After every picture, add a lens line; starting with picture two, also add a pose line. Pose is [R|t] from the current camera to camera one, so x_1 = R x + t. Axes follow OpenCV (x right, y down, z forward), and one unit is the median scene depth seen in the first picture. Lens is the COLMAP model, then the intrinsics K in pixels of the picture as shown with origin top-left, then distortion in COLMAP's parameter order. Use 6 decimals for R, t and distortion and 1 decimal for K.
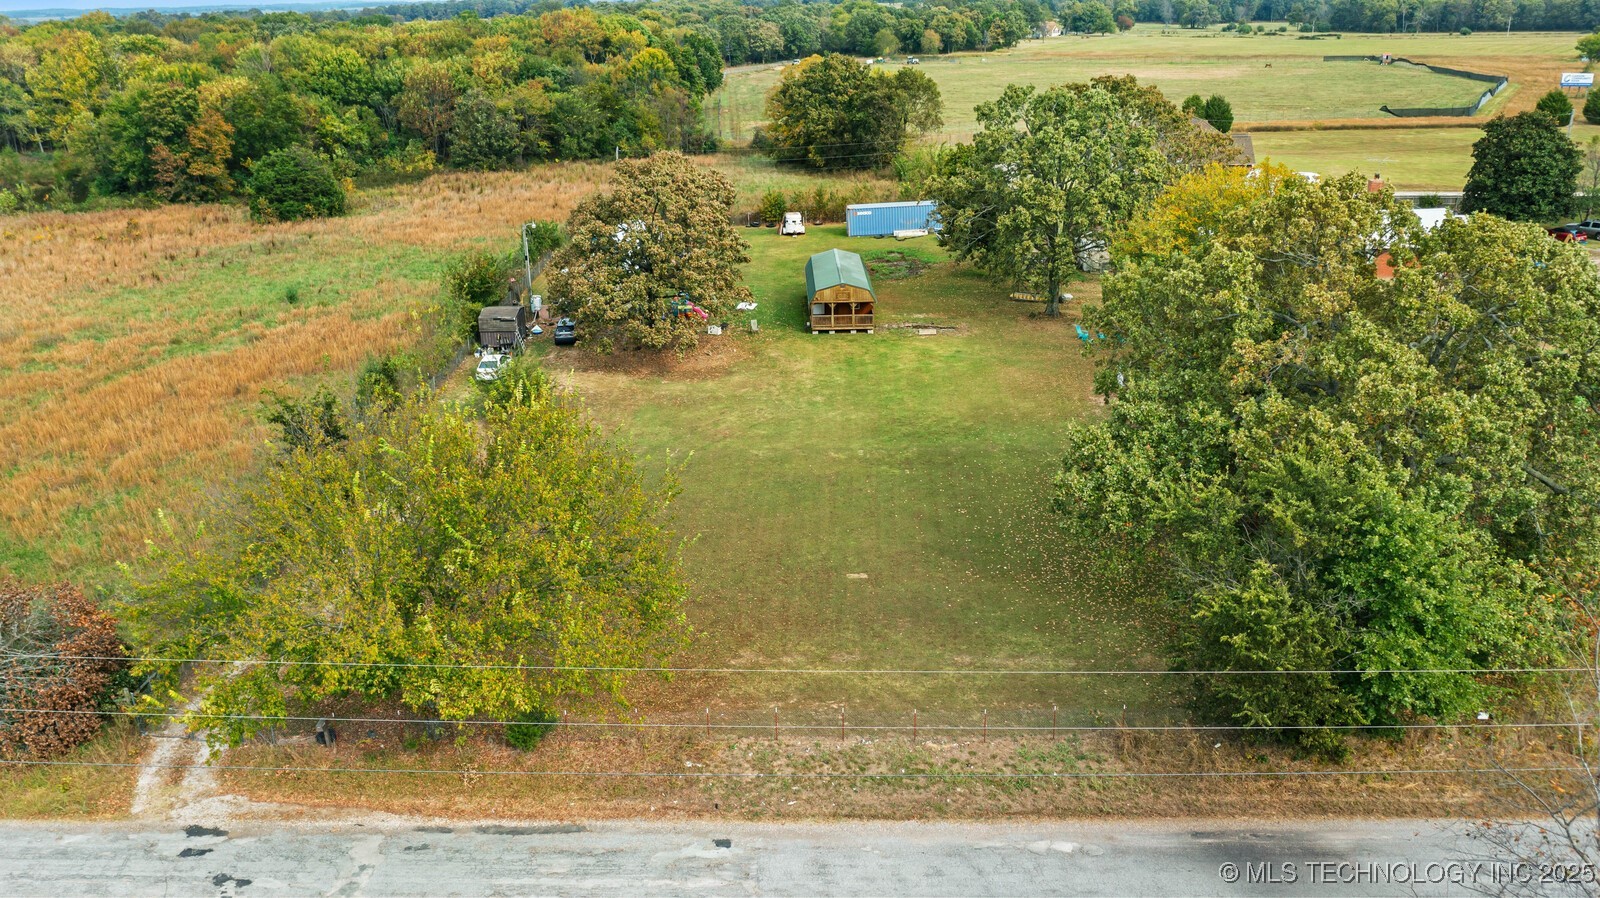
lens RADIAL K [[1254.9, 0, 800.0], [0, 1254.9, 449.0], [0, 0, 1]] dist [-0.019758, 0.003891]
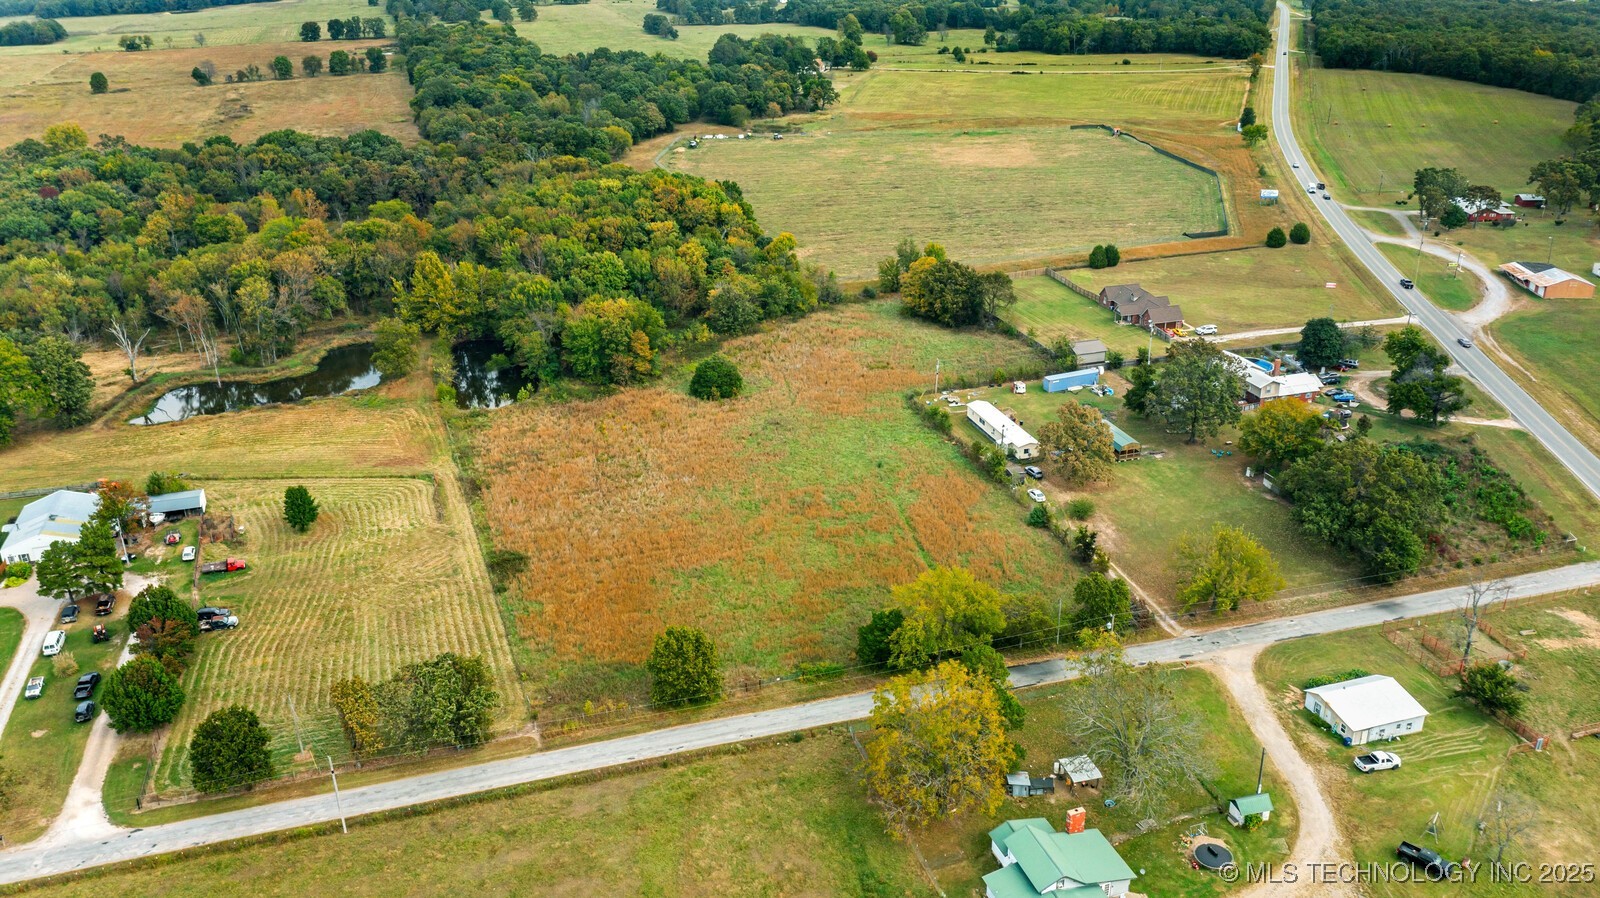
lens RADIAL K [[1254.9, 0, 800.0], [0, 1254.9, 449.0], [0, 0, 1]] dist [-0.019758, 0.003891]
pose [[0.956798, -0.115288, 0.266920, -0.710644], [0.100096, 0.992520, 0.069887, -0.198731], [-0.272981, -0.040150, 0.961181, -0.705400]]
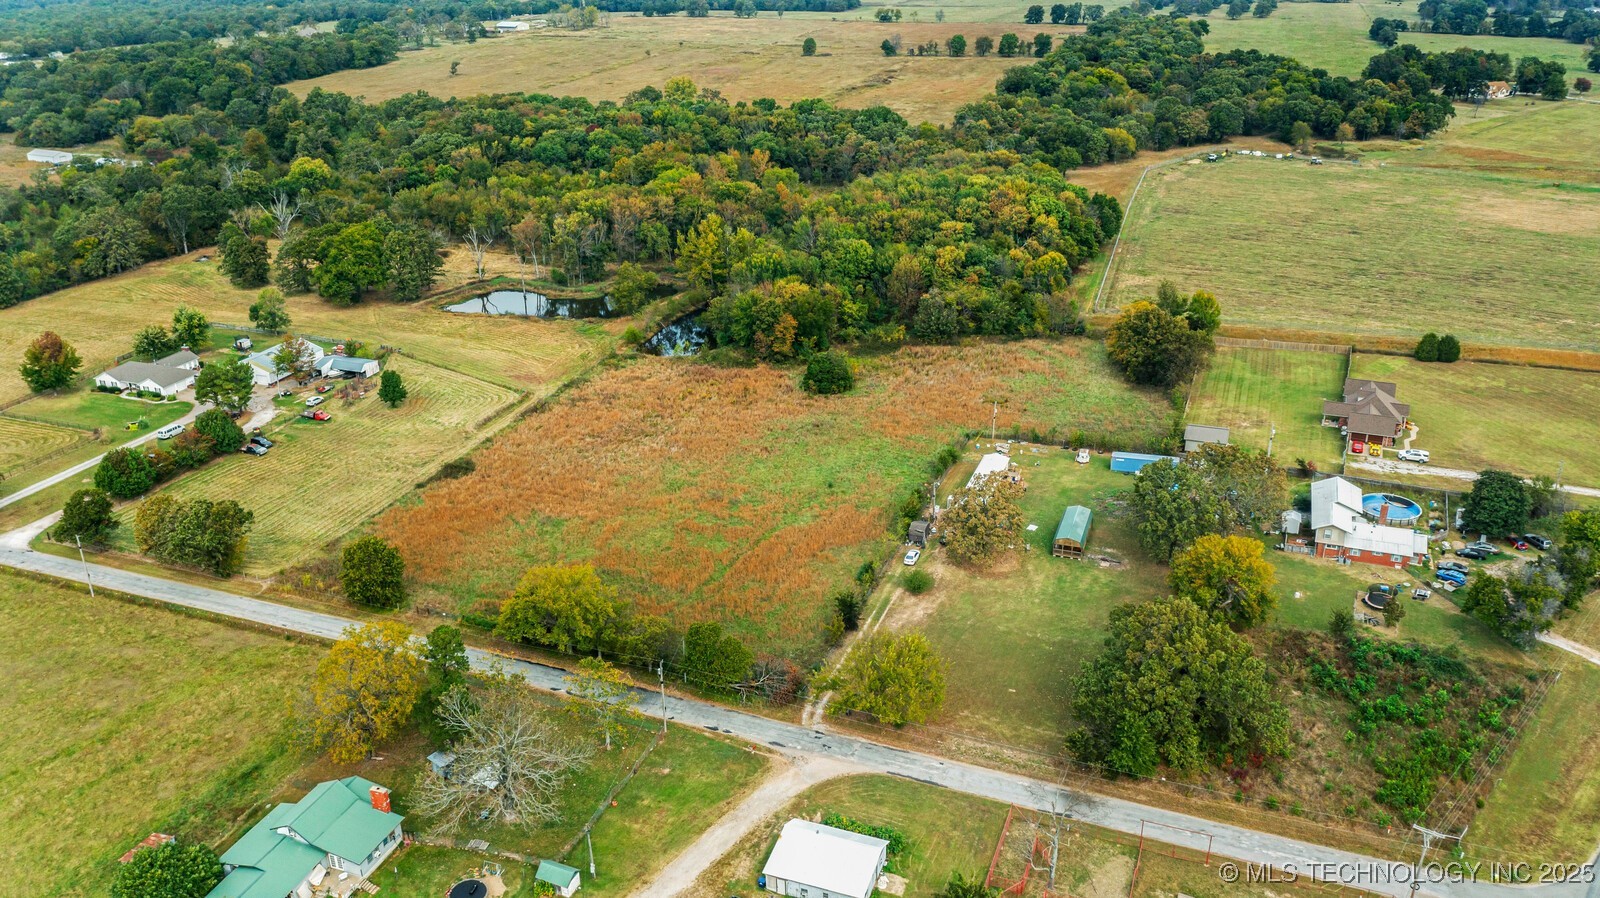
lens RADIAL K [[1254.9, 0, 800.0], [0, 1254.9, 449.0], [0, 0, 1]] dist [-0.019758, 0.003891]
pose [[0.933349, 0.145312, -0.328244, 0.160337], [-0.123568, 0.988578, 0.086279, -0.226977], [0.337032, -0.039968, 0.940644, -0.674354]]
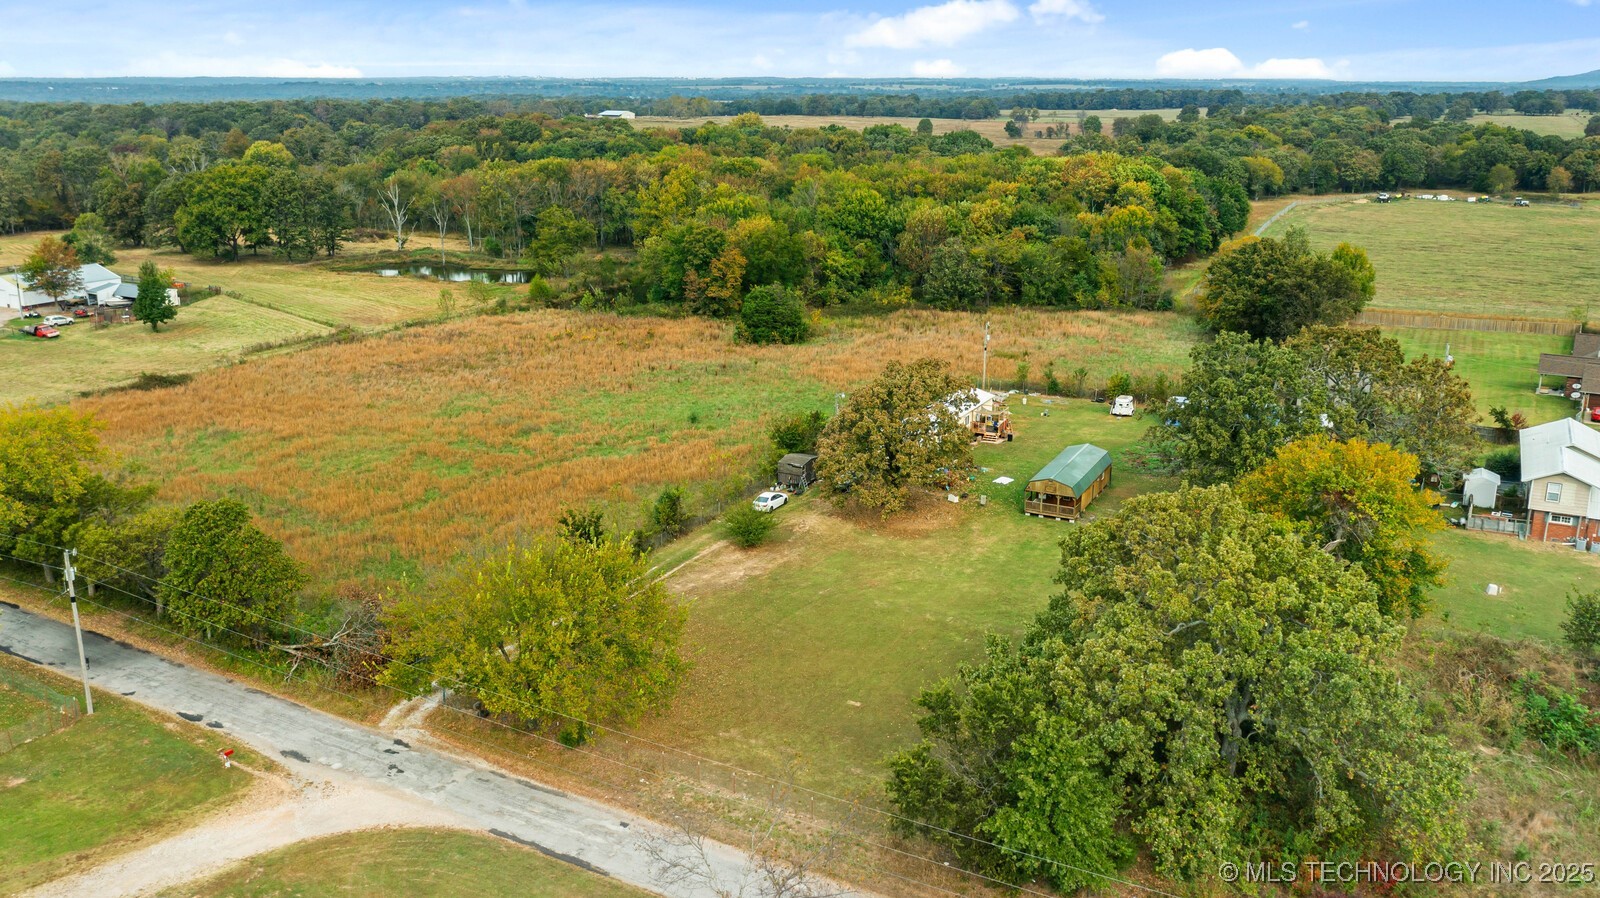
lens RADIAL K [[1316.0, 0, 800.0], [0, 1316.0, 449.0], [0, 0, 1]] dist [-0.022703, -0.001137]
pose [[0.881172, 0.147609, -0.449162, 0.208477], [-0.178331, 0.983611, -0.026605, -0.044554], [0.437874, 0.103543, 0.893054, -0.132616]]
